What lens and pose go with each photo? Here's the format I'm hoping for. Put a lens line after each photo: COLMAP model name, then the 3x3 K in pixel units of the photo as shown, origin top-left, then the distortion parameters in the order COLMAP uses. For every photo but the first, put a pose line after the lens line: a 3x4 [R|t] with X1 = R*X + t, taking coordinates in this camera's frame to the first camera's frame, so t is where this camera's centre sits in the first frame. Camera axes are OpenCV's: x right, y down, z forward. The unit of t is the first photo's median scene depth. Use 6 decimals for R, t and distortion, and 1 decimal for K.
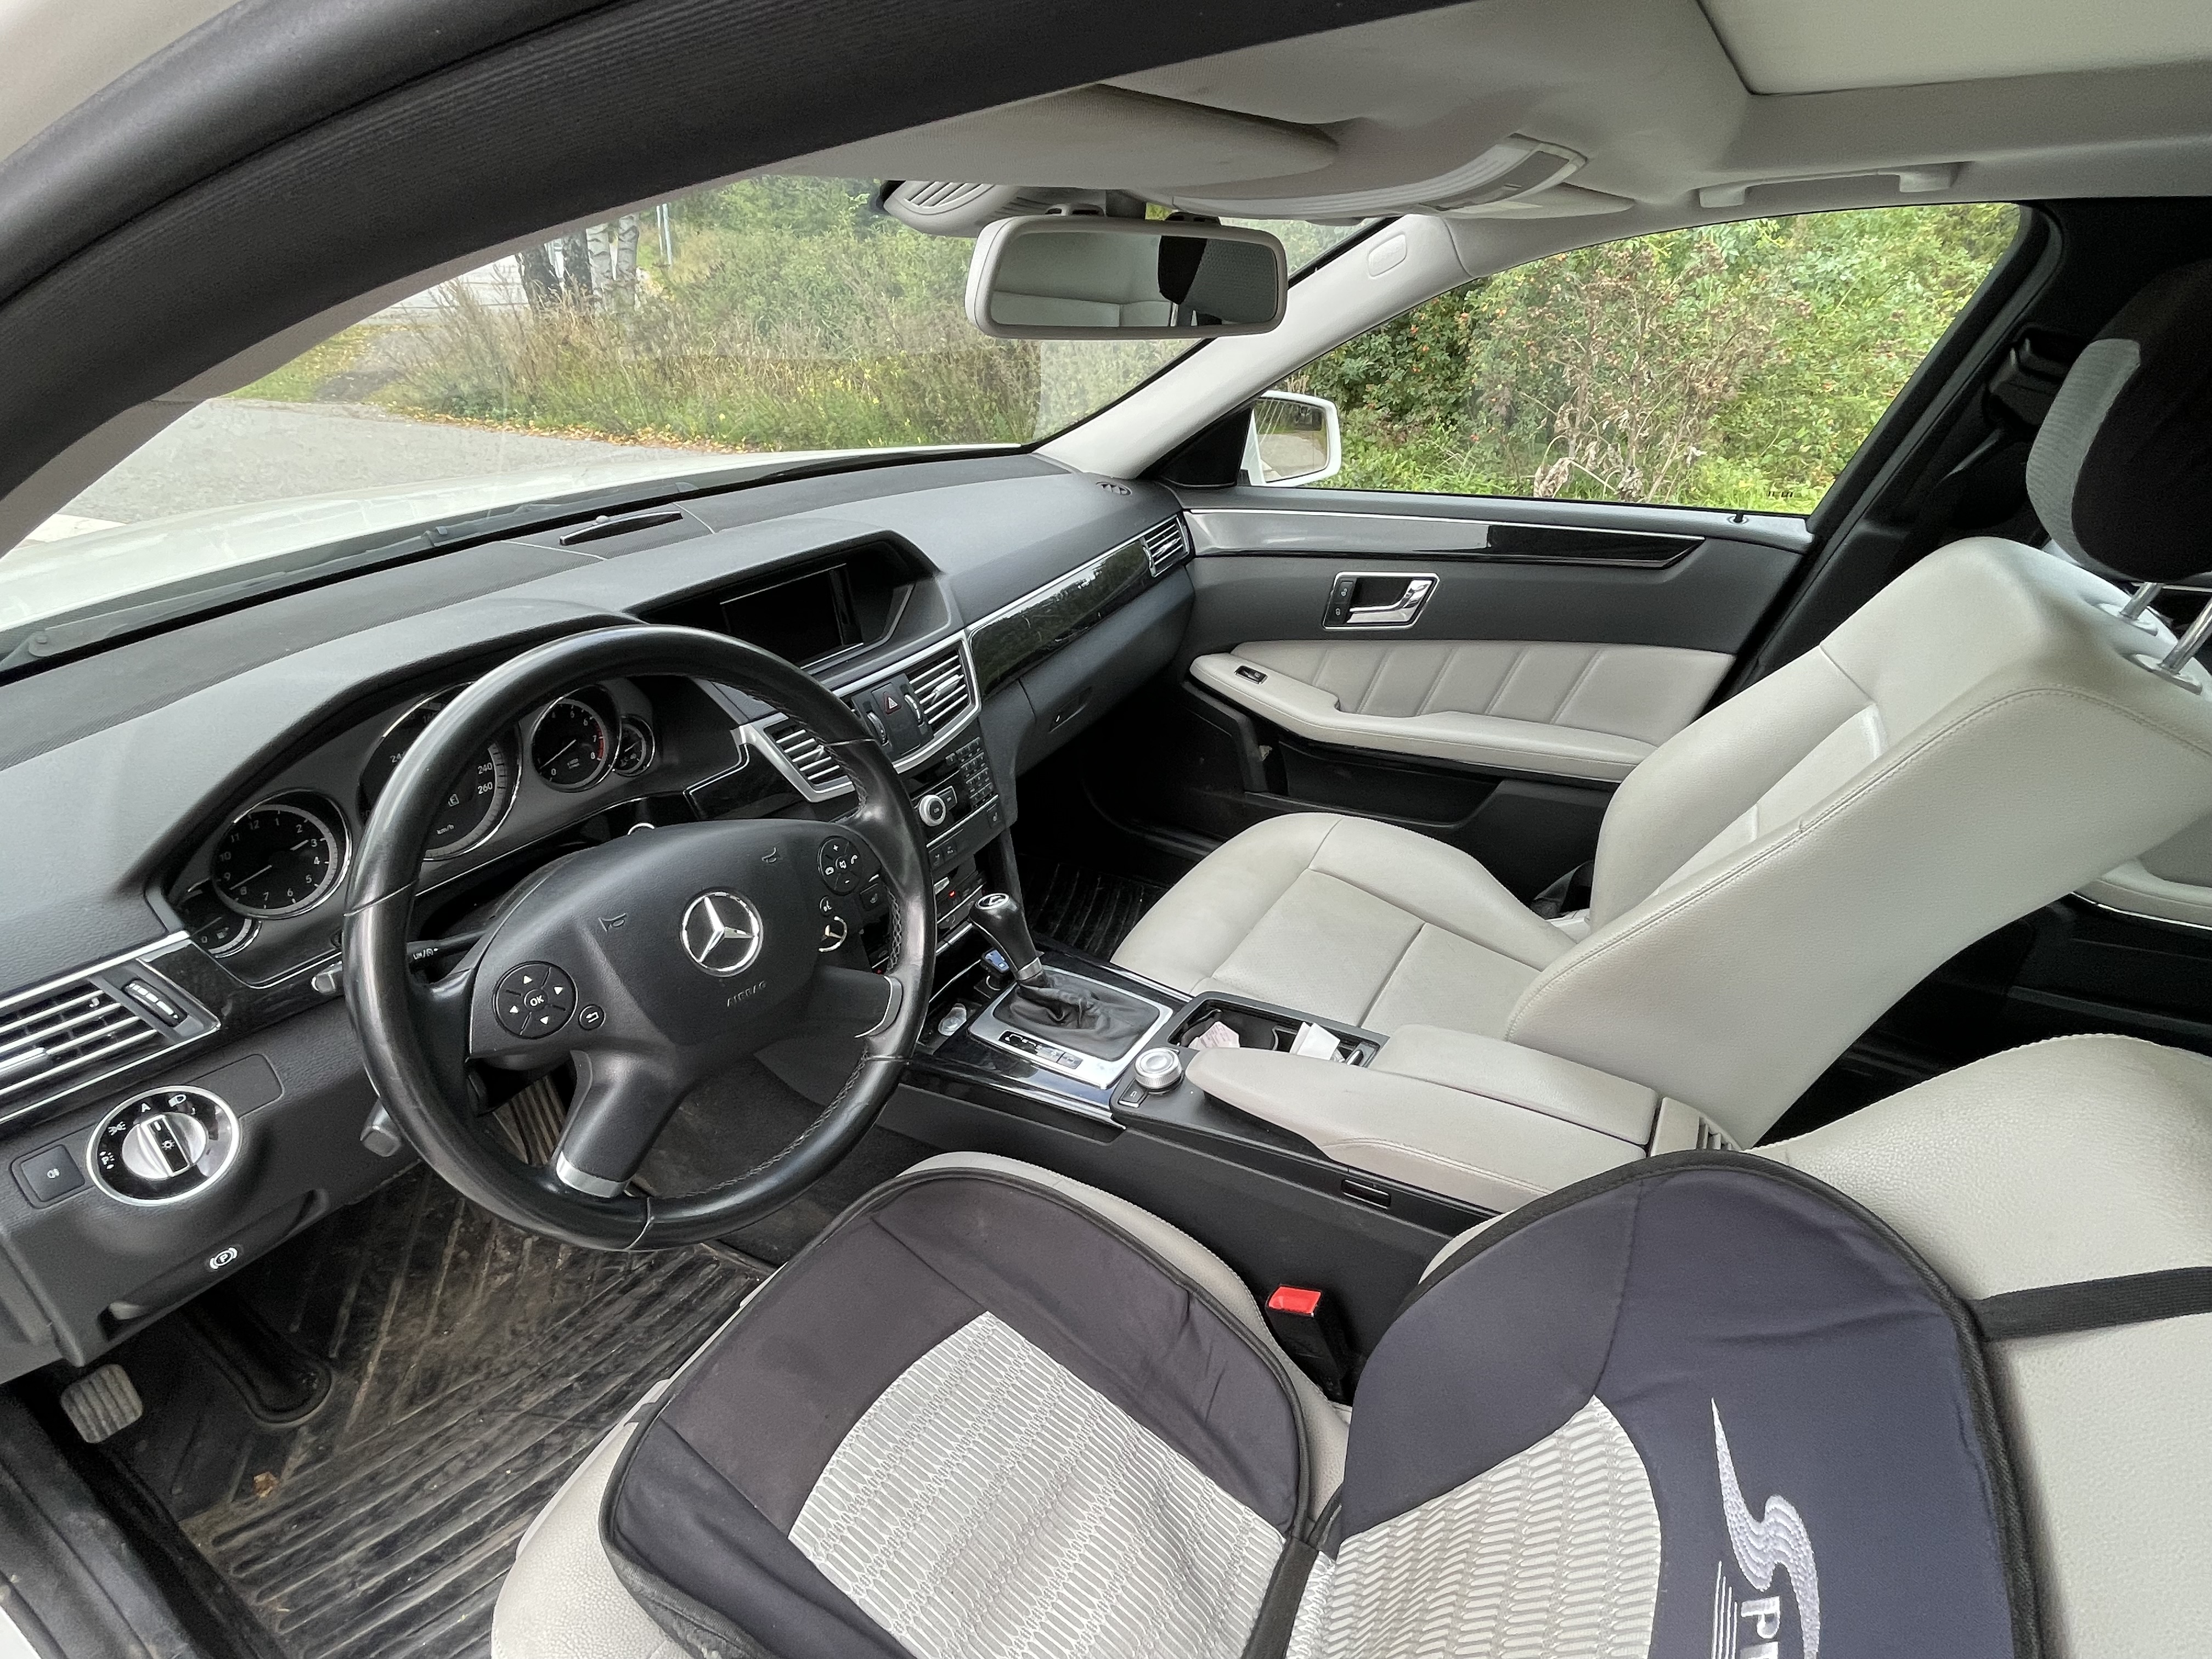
lens RADIAL K [[1073.4, 0, 1104.1], [0, 1073.4, 829.1], [0, 0, 1]] dist [-0.001574, -0.000869]
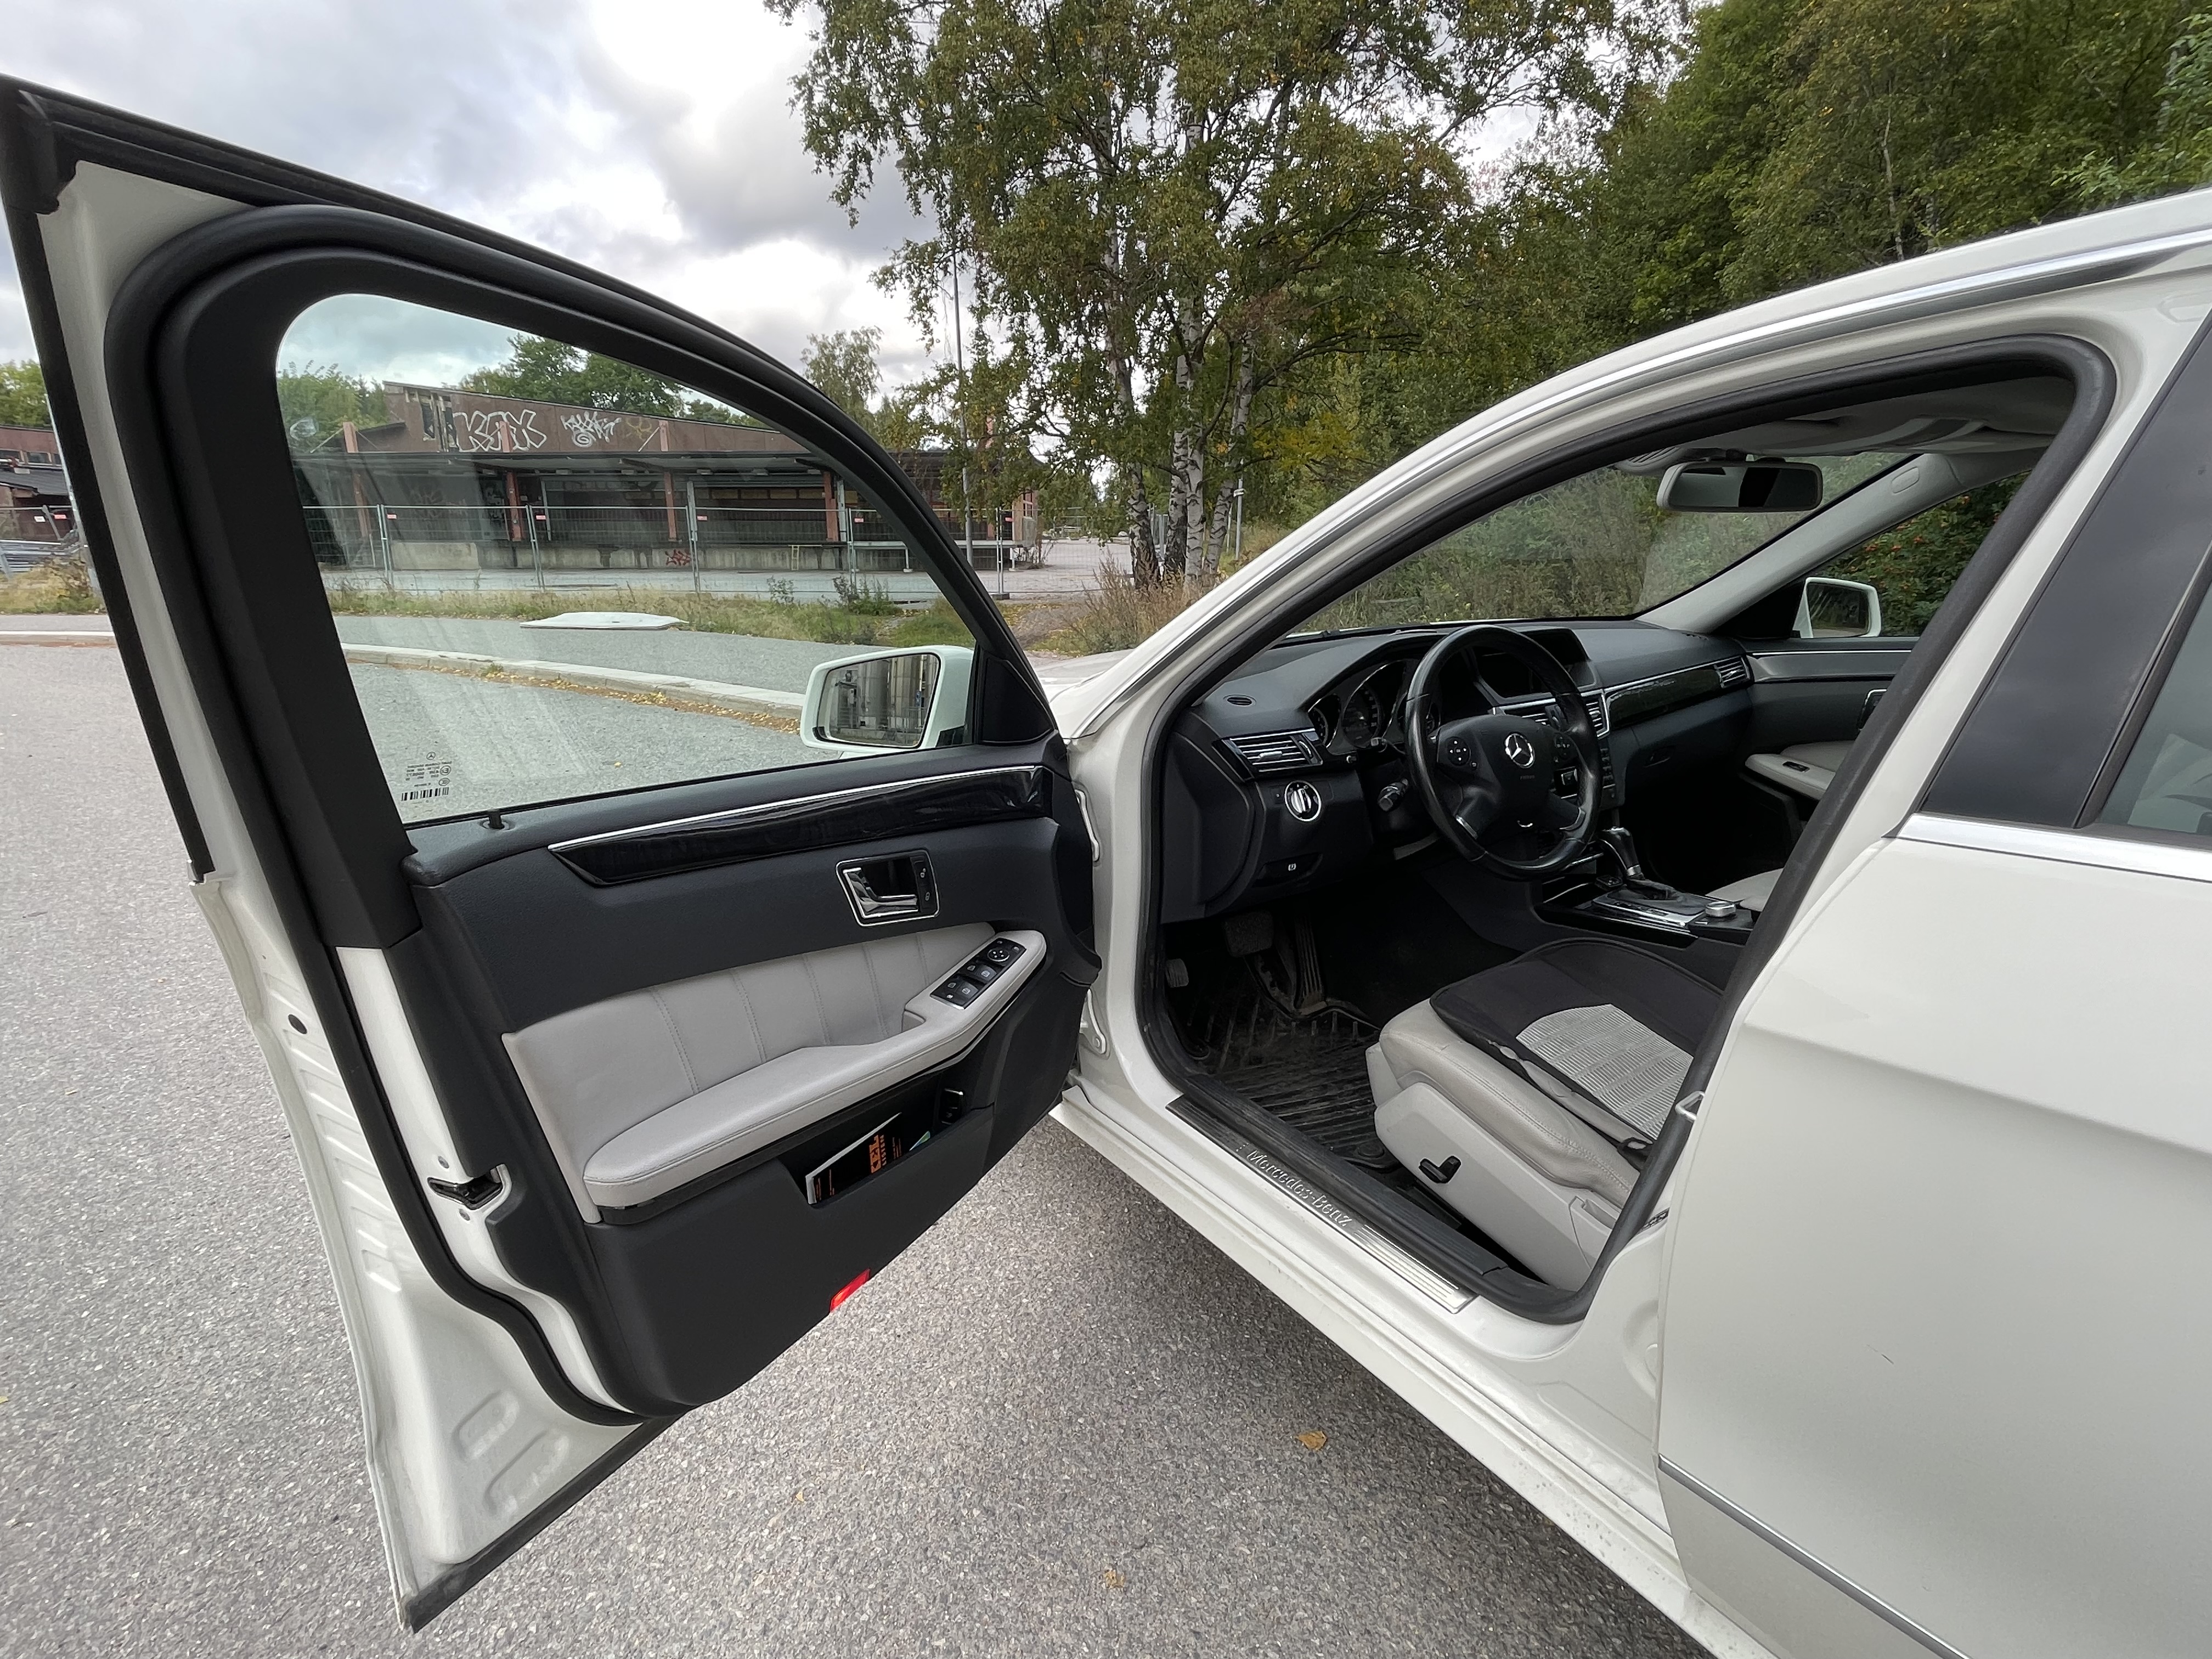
lens RADIAL K [[1073.4, 0, 1104.1], [0, 1073.4, 829.1], [0, 0, 1]] dist [-0.001574, -0.000869]
pose [[0.899074, 0.072896, -0.431686, -0.087078], [-0.171088, 0.966131, -0.193181, 0.493911], [0.402983, 0.247540, 0.881095, -0.779951]]
